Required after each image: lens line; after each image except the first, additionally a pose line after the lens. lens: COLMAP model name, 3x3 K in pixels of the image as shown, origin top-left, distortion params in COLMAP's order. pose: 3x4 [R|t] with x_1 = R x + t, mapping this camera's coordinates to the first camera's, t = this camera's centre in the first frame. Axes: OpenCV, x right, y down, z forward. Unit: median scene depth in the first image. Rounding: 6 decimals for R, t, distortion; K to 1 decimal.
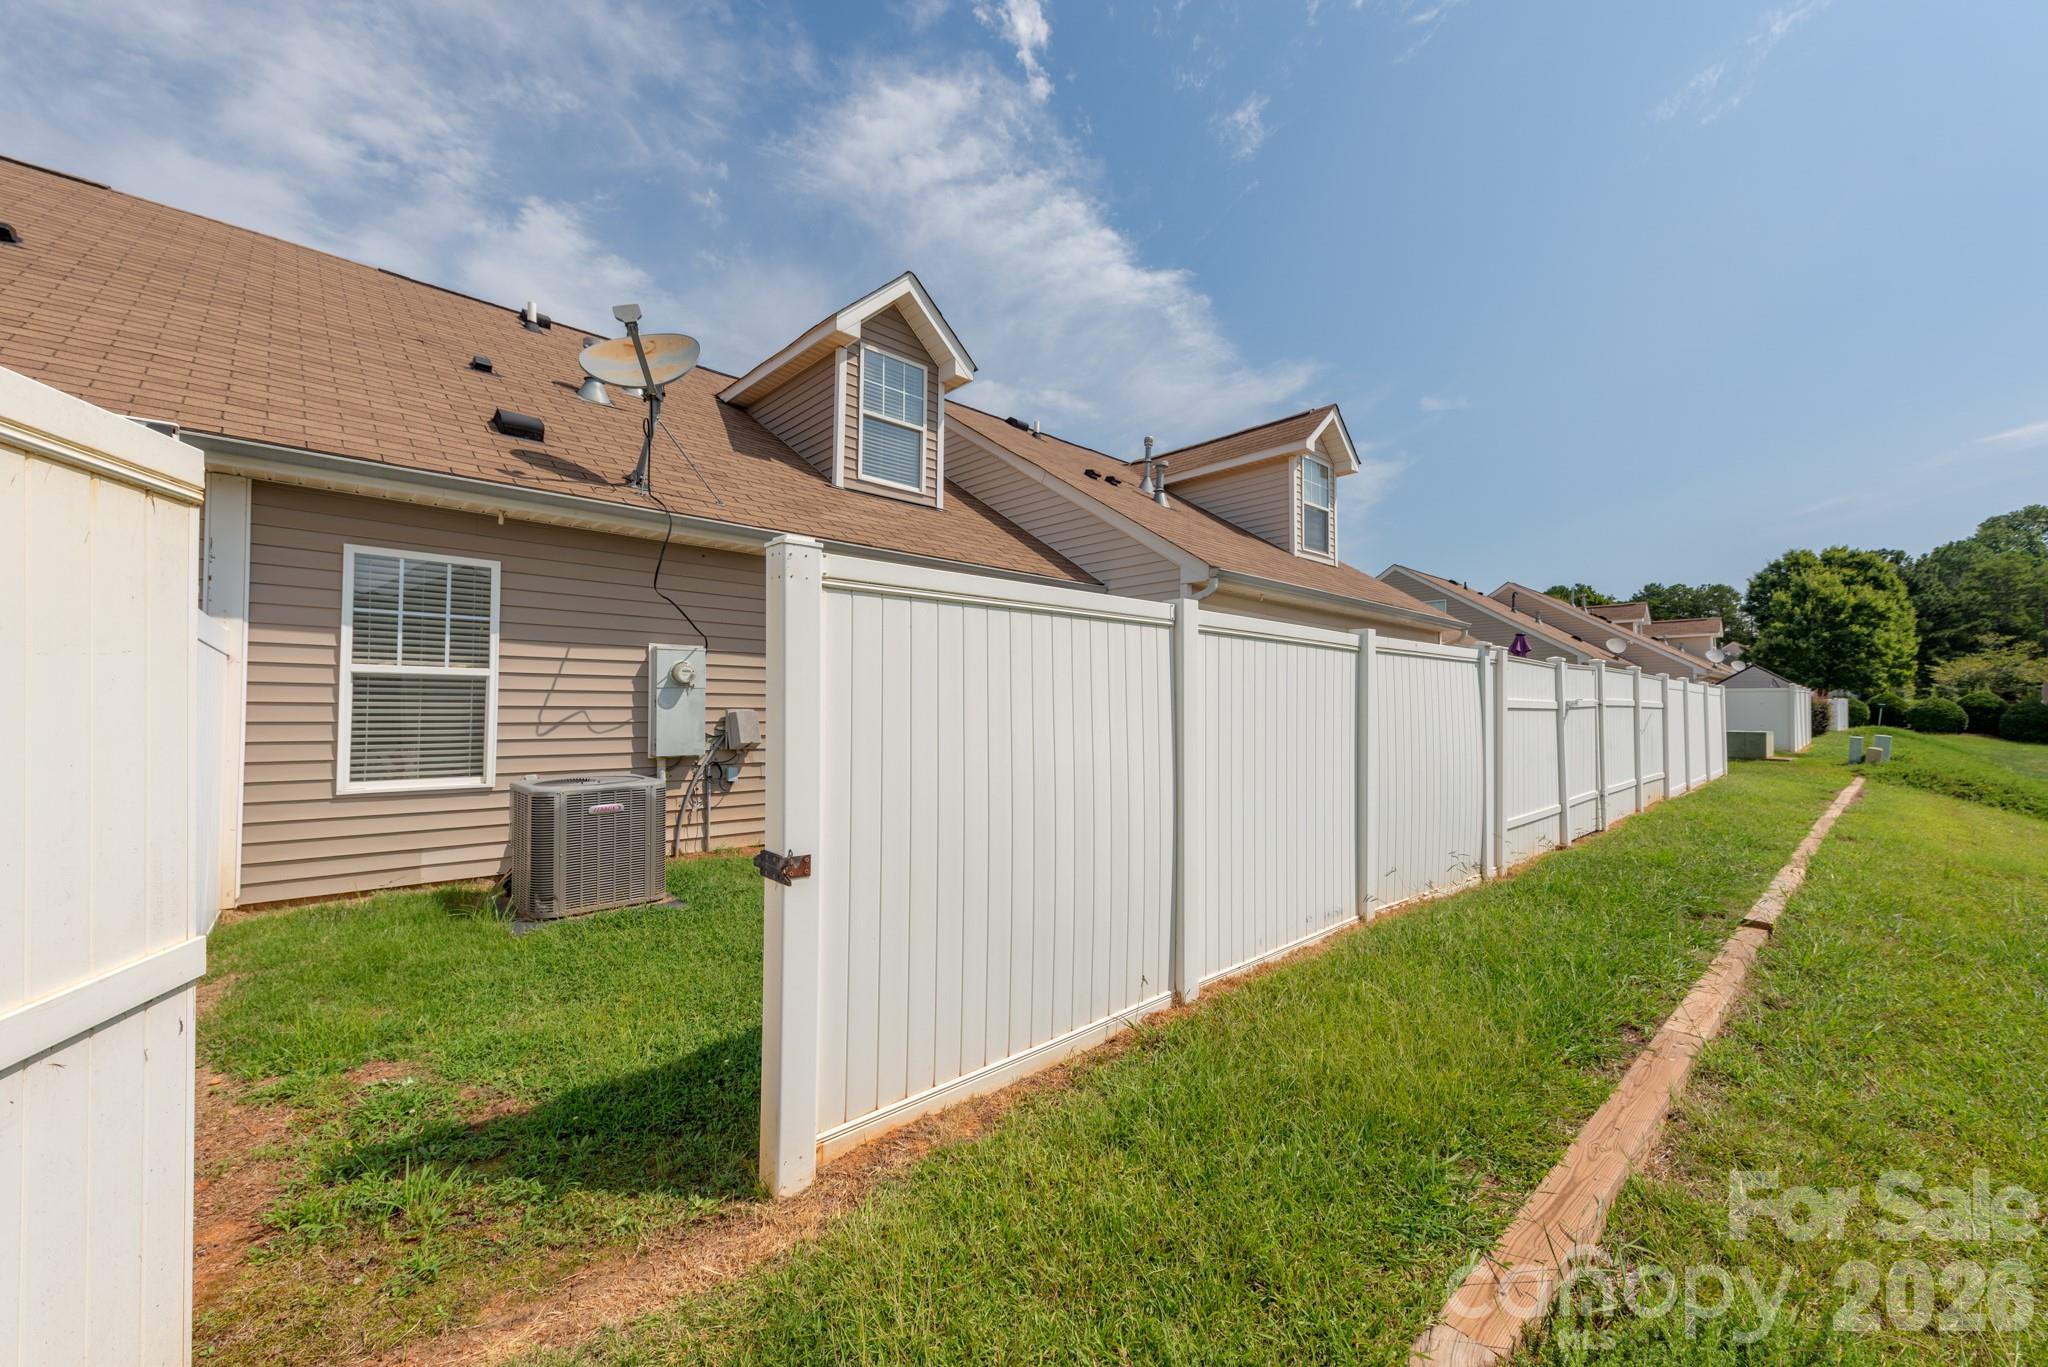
lens RADIAL K [[799.4, 0, 1023.7], [0, 799.4, 694.0], [0, 0, 1]] dist [0.009596, -0.002316]
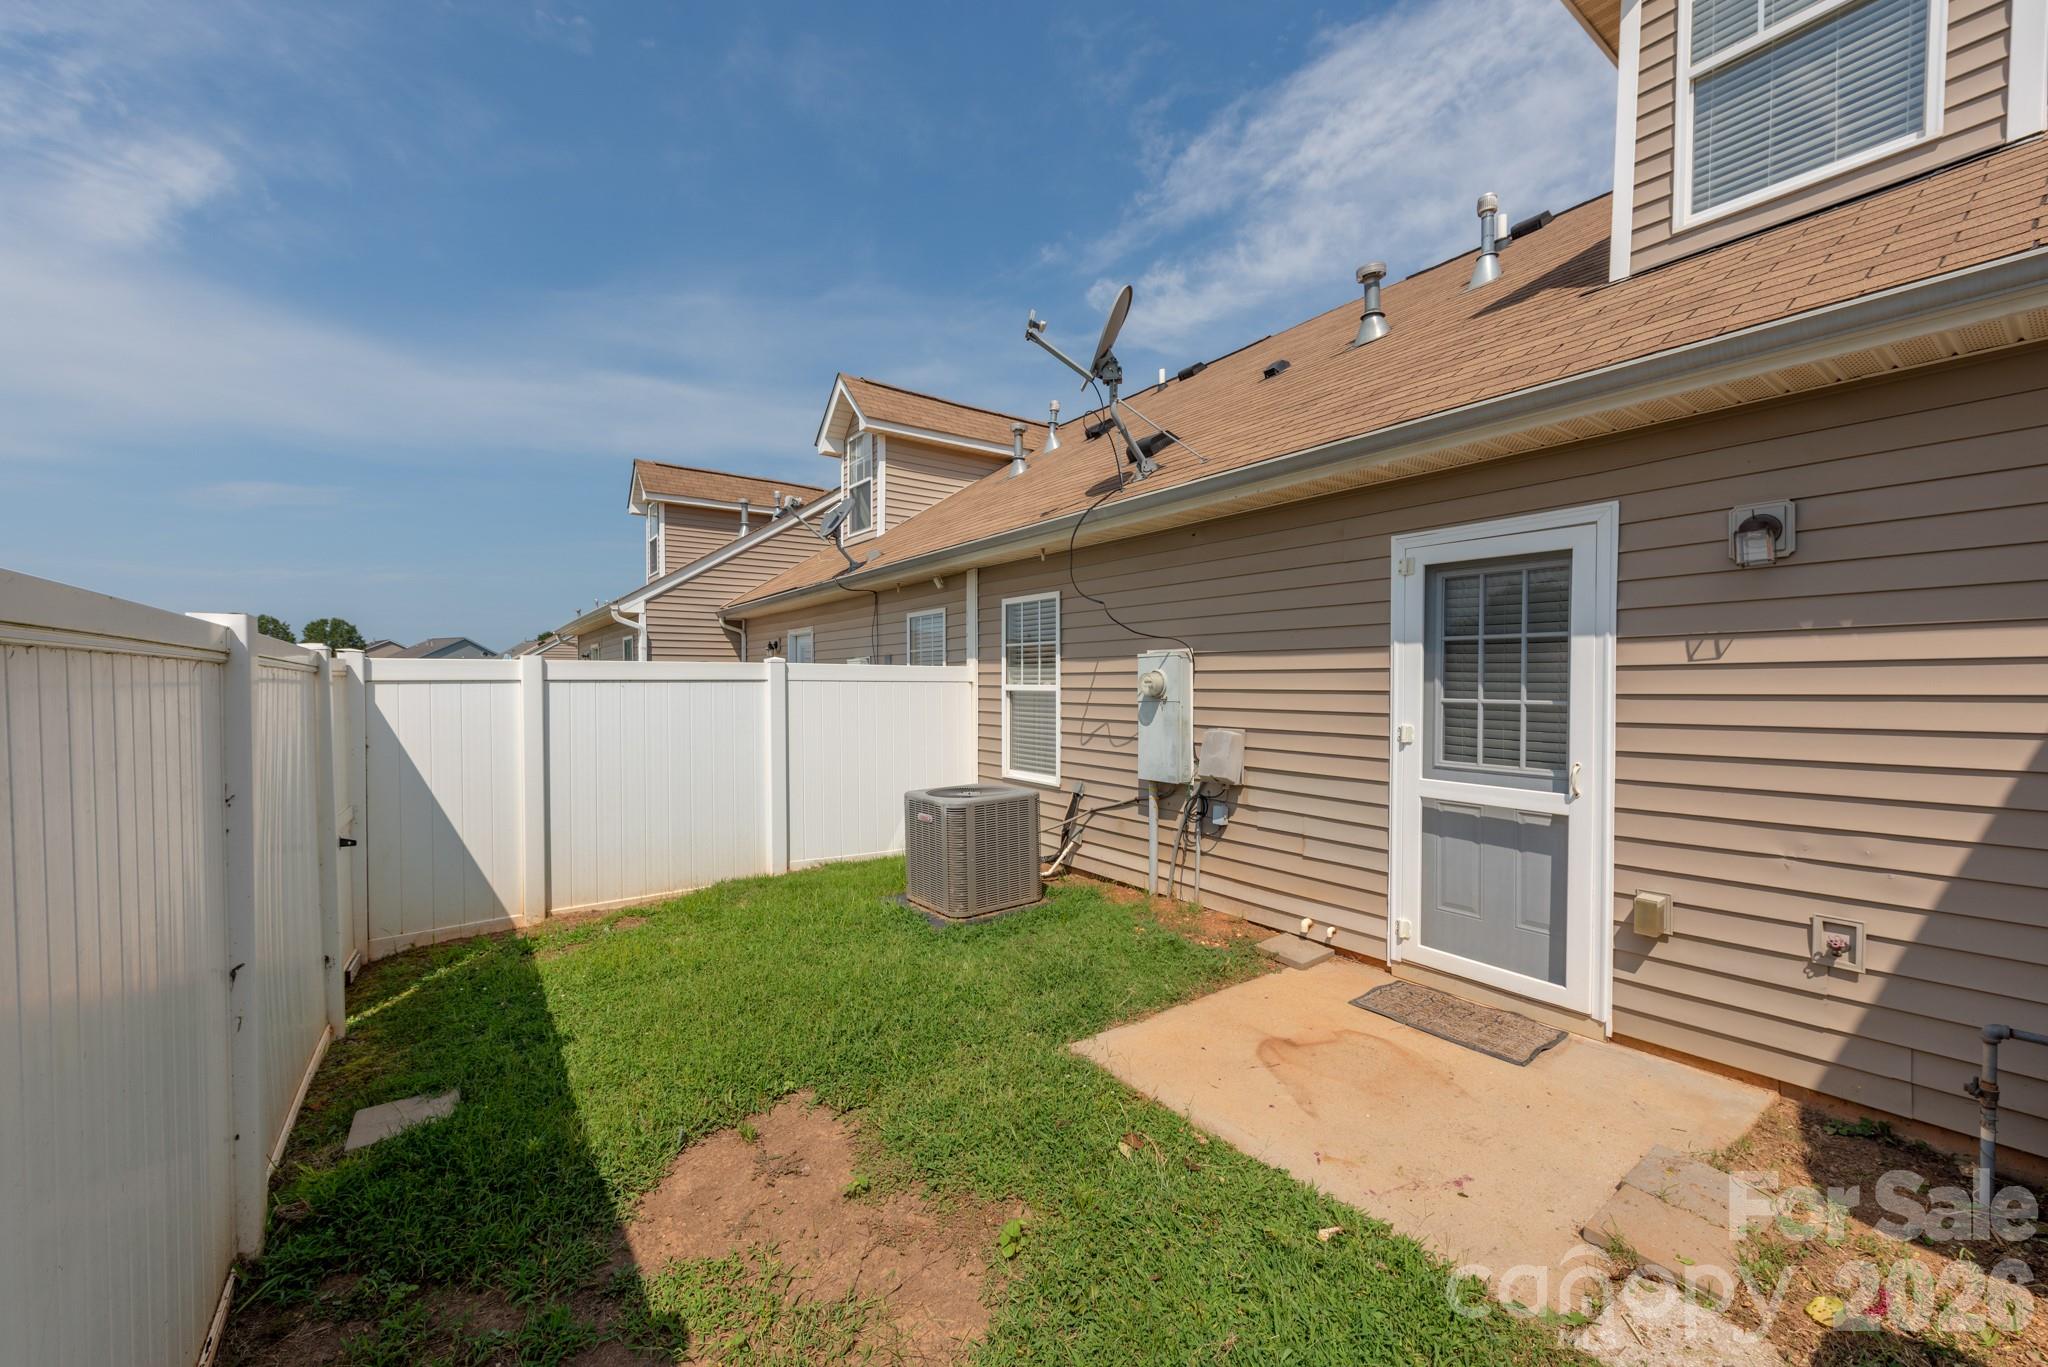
lens RADIAL K [[799.4, 0, 1037.3], [0, 799.4, 680.5], [0, 0, 1]] dist [0.009596, -0.002316]
pose [[-0.134481, 0.004740, -0.990905, 0.474360], [0.030028, 0.999549, 0.000706, -0.038329], [0.990461, -0.029660, -0.134562, 1.094209]]
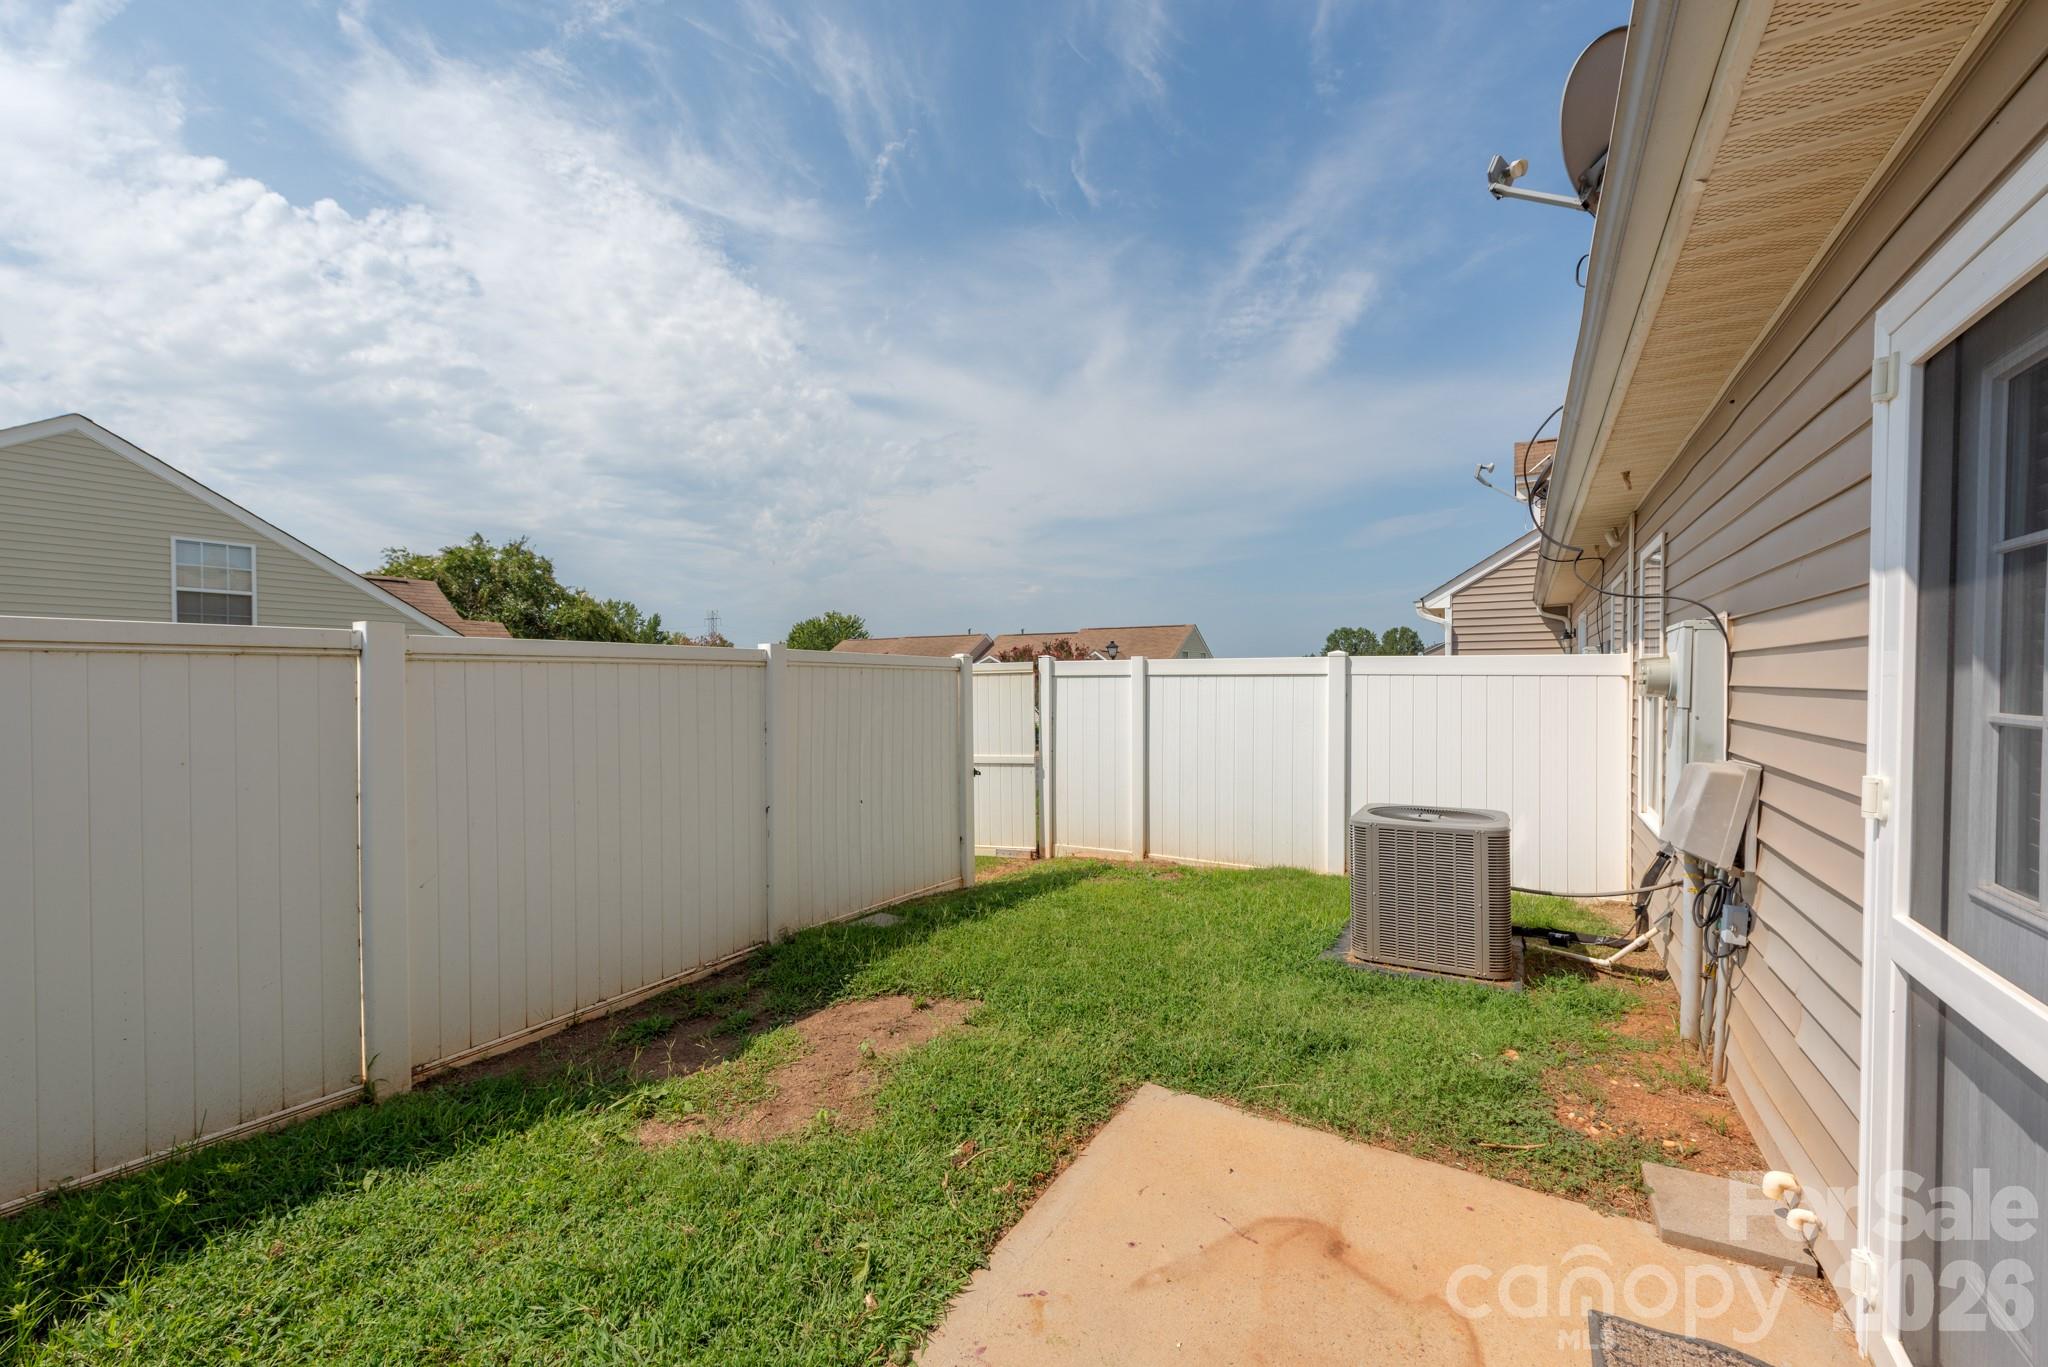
lens RADIAL K [[799.4, 0, 1028.7], [0, 799.4, 696.1], [0, 0, 1]] dist [0.009596, -0.002316]
pose [[-0.969176, 0.010557, -0.246144, 0.074194], [0.012284, 0.999910, -0.005483, -0.018760], [0.246063, -0.008337, -0.969218, 1.536513]]
